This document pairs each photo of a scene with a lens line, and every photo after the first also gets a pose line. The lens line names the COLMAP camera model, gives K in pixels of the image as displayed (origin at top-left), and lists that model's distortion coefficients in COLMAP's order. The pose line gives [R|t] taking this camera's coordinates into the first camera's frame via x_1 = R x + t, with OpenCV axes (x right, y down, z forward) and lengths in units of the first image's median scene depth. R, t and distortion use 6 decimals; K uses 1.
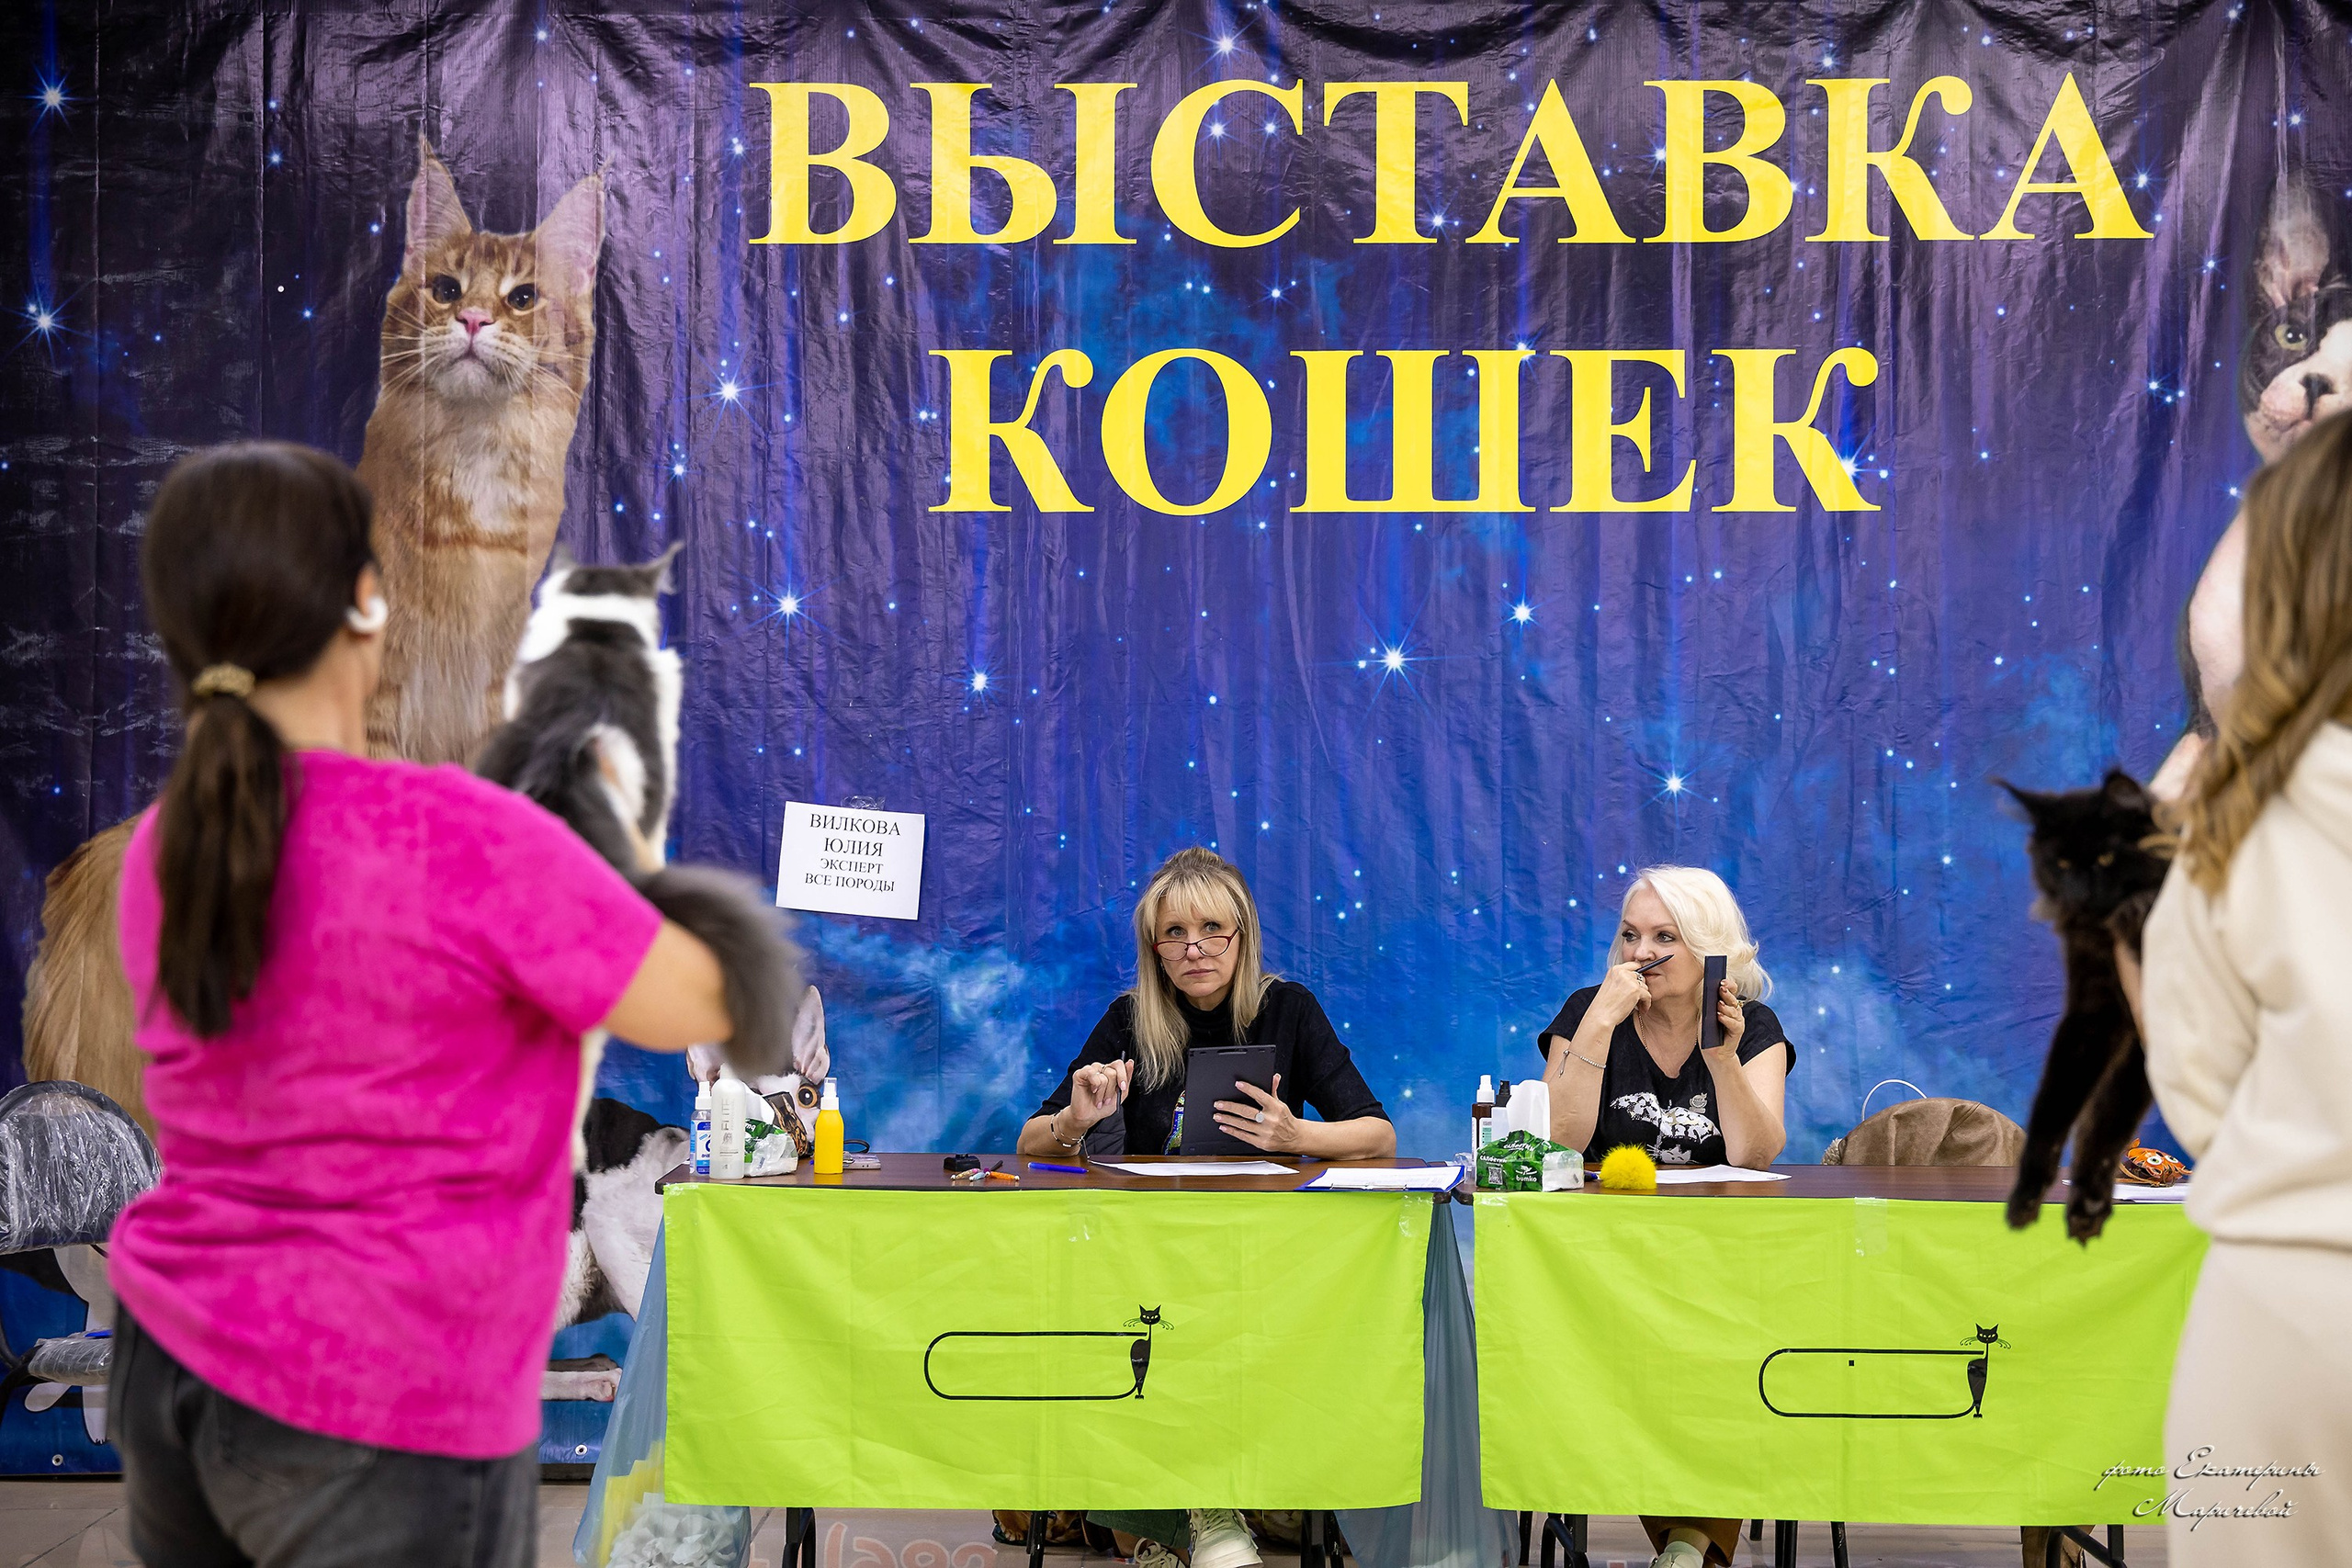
lens RADIAL K [[3860.4, 0, 1173.7], [0, 3860.4, 787.4], [0, 0, 1]] dist [0.181583, 0.000000]
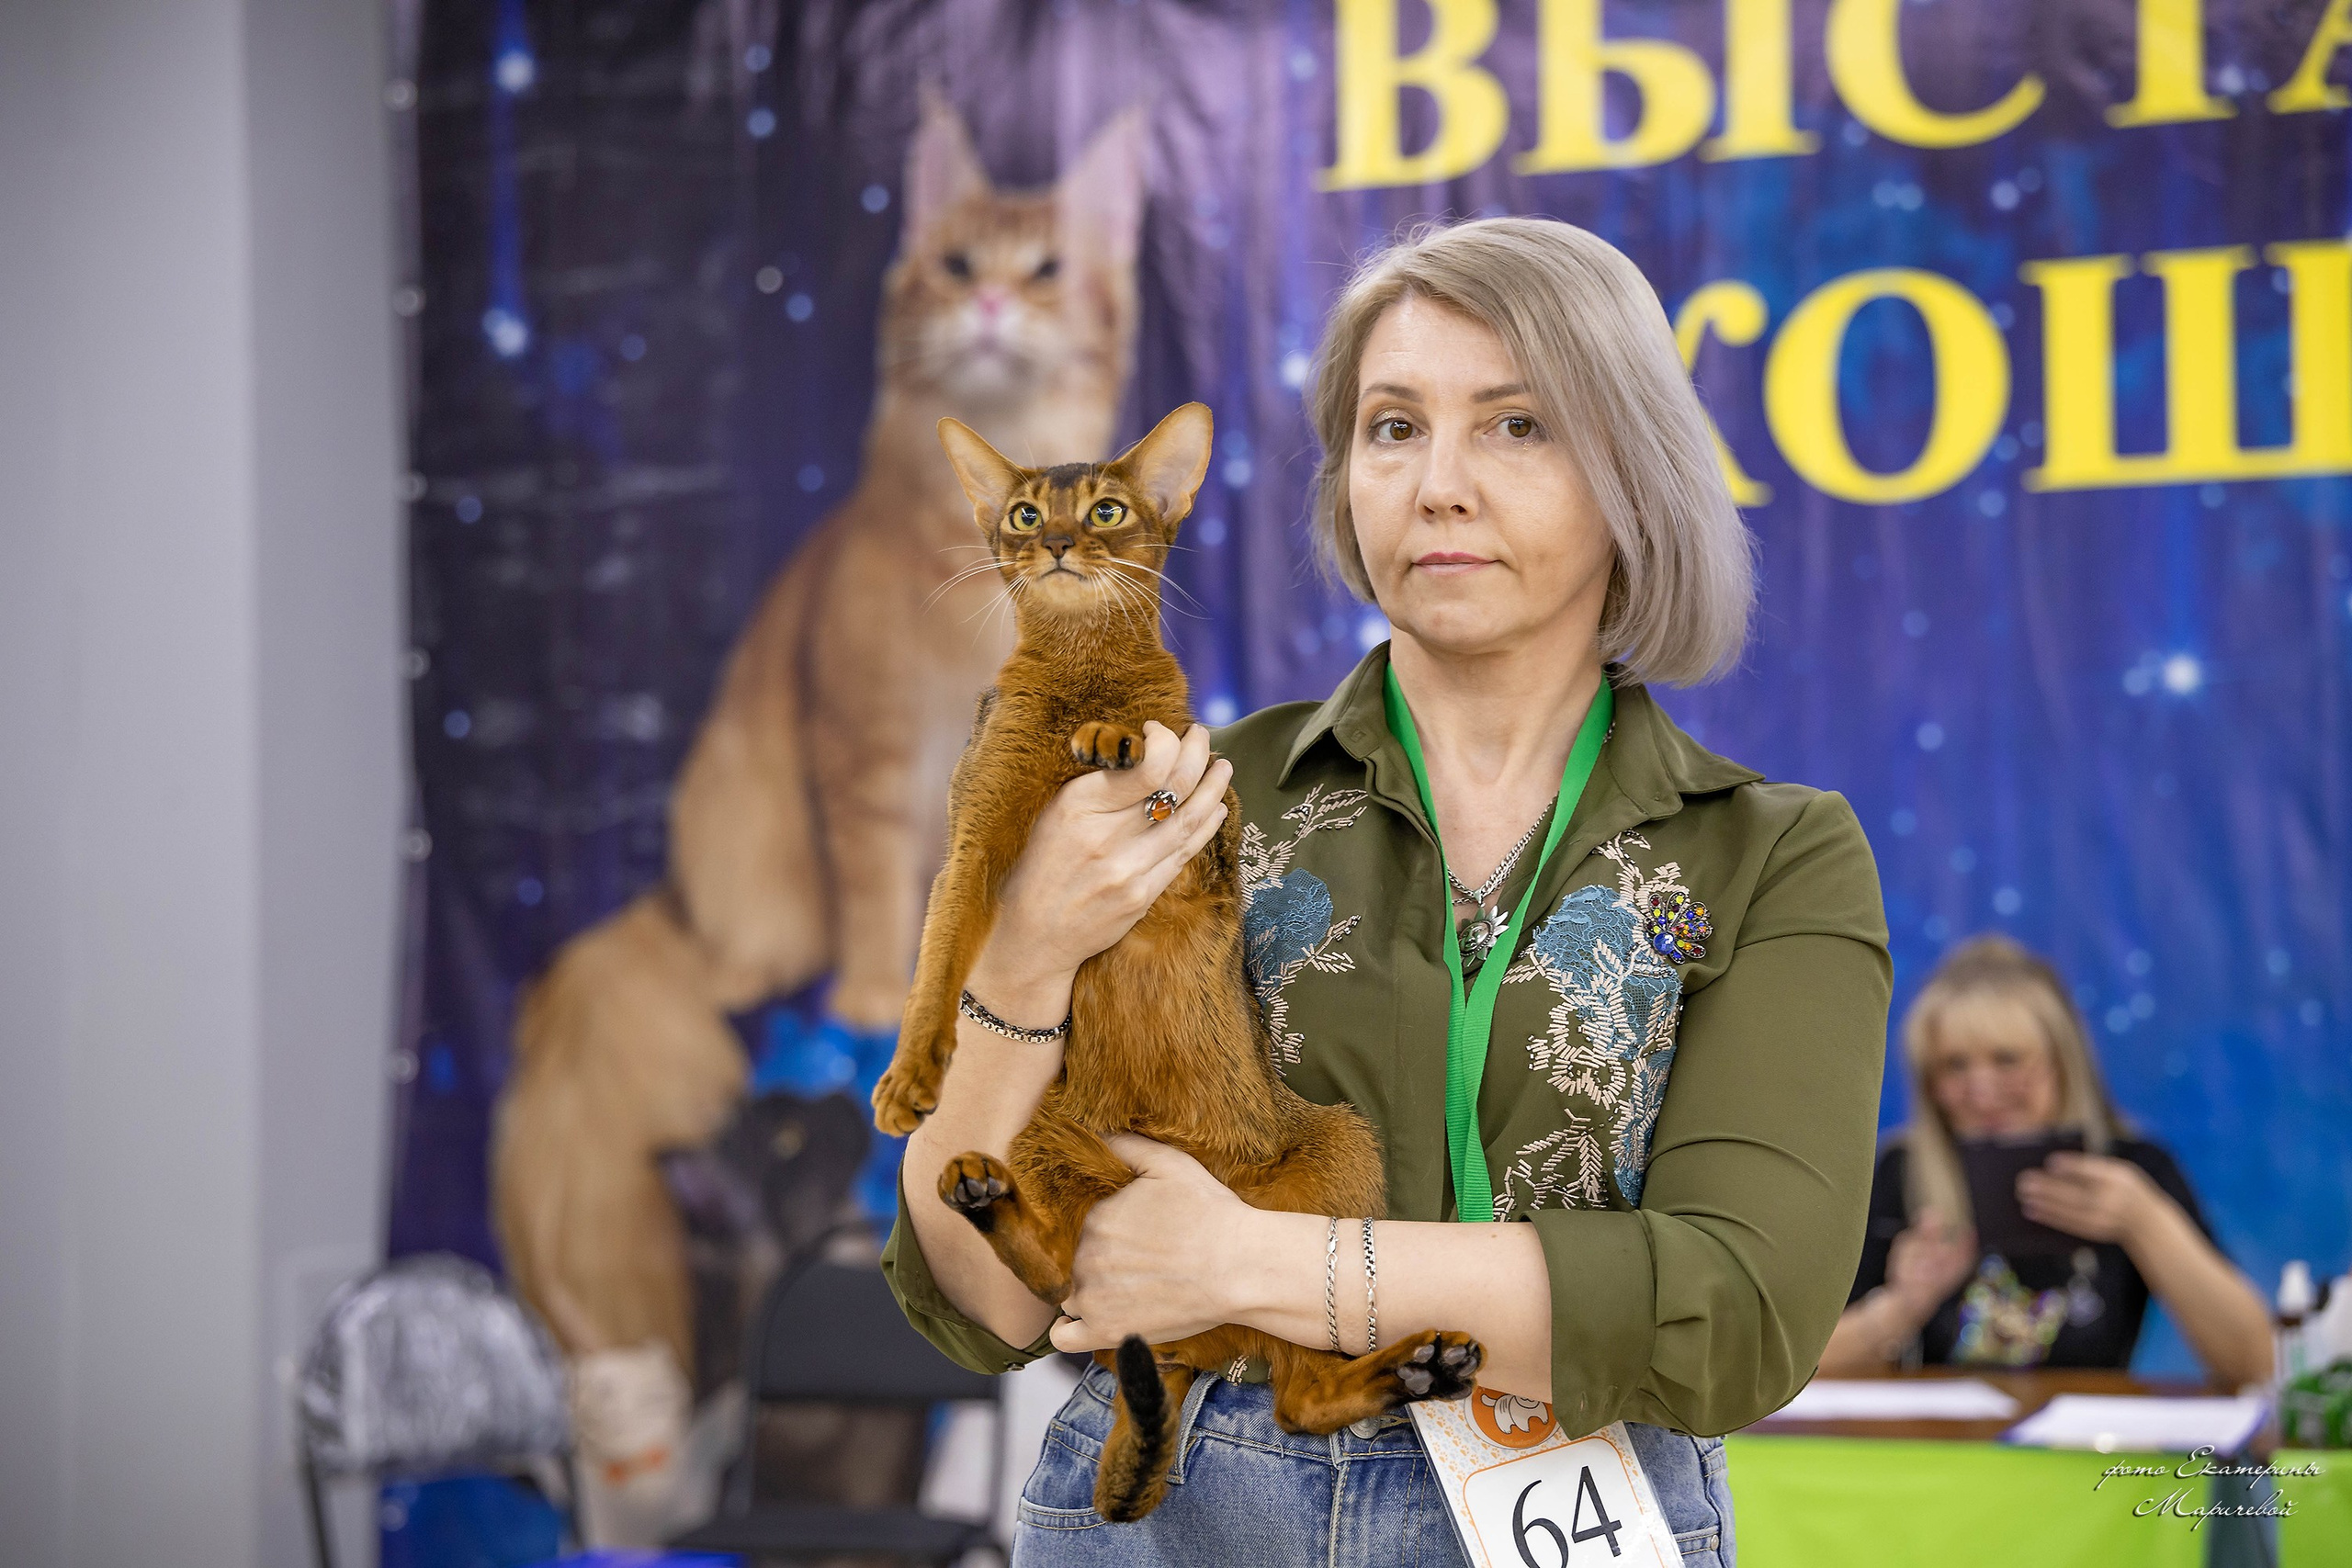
lens RADIAL K [[3802.6, 0, 1179.9], [0, 3802.6, 789.4], [0, 0, 1]] dist [0.215717, 0.000000]
pose [[0.973095, -0.030494, -0.228378, 0.038219], [0.025843, 0.999394, -0.023330, 0.001467], [0.228950, 0.016801, 0.973293, 0.232723]]
